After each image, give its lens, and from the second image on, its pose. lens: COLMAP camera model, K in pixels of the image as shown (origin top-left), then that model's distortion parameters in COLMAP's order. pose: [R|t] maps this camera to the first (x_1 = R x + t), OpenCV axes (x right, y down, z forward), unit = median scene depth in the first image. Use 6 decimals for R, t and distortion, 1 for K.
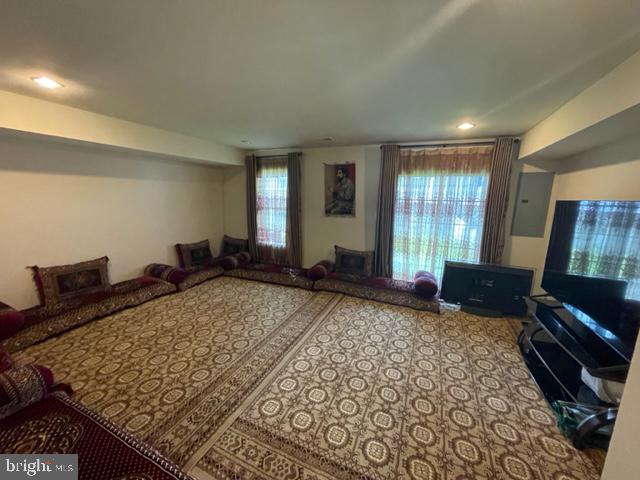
lens RADIAL K [[258.8, 0, 320.5], [0, 258.8, 243.1], [0, 0, 1]] dist [0.000581, 0.000021]
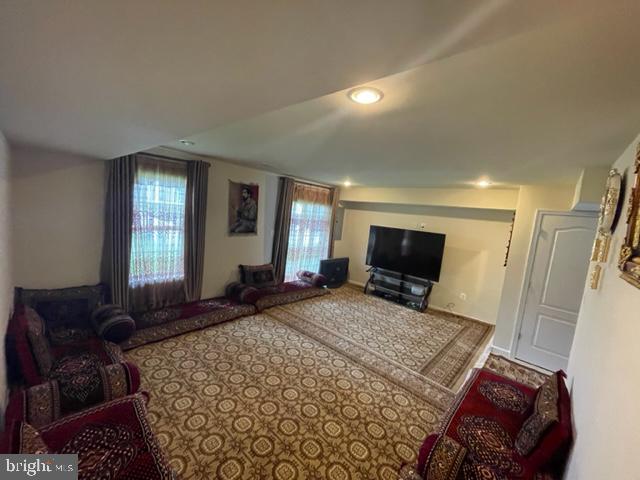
lens RADIAL K [[258.8, 0, 319.7], [0, 258.8, 242.5], [0, 0, 1]] dist [0.000581, 0.000021]
pose [[0.316558, -0.104847, 0.942761, -0.803713], [0.078707, 0.993349, 0.084045, -0.140679], [-0.945302, 0.047597, 0.322704, 0.411453]]
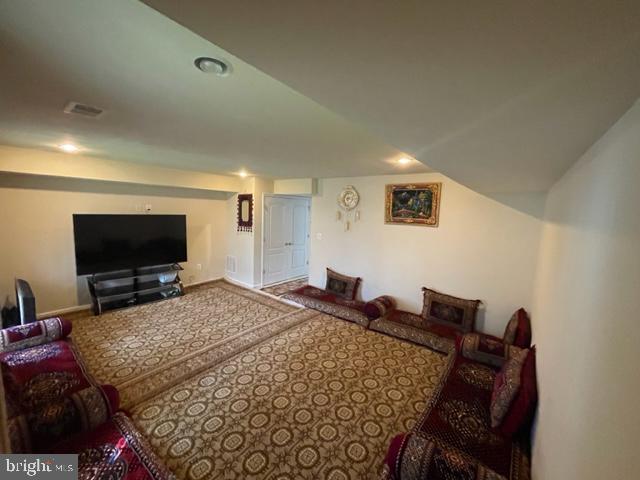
lens RADIAL K [[258.8, 0, 315.4], [0, 258.8, 236.7], [0, 0, 1]] dist [0.000581, 0.000021]
pose [[-0.965648, -0.085213, 0.245483, -0.441737], [-0.013240, 0.959610, 0.281021, -0.275253], [-0.259515, 0.268117, -0.927774, 1.189336]]
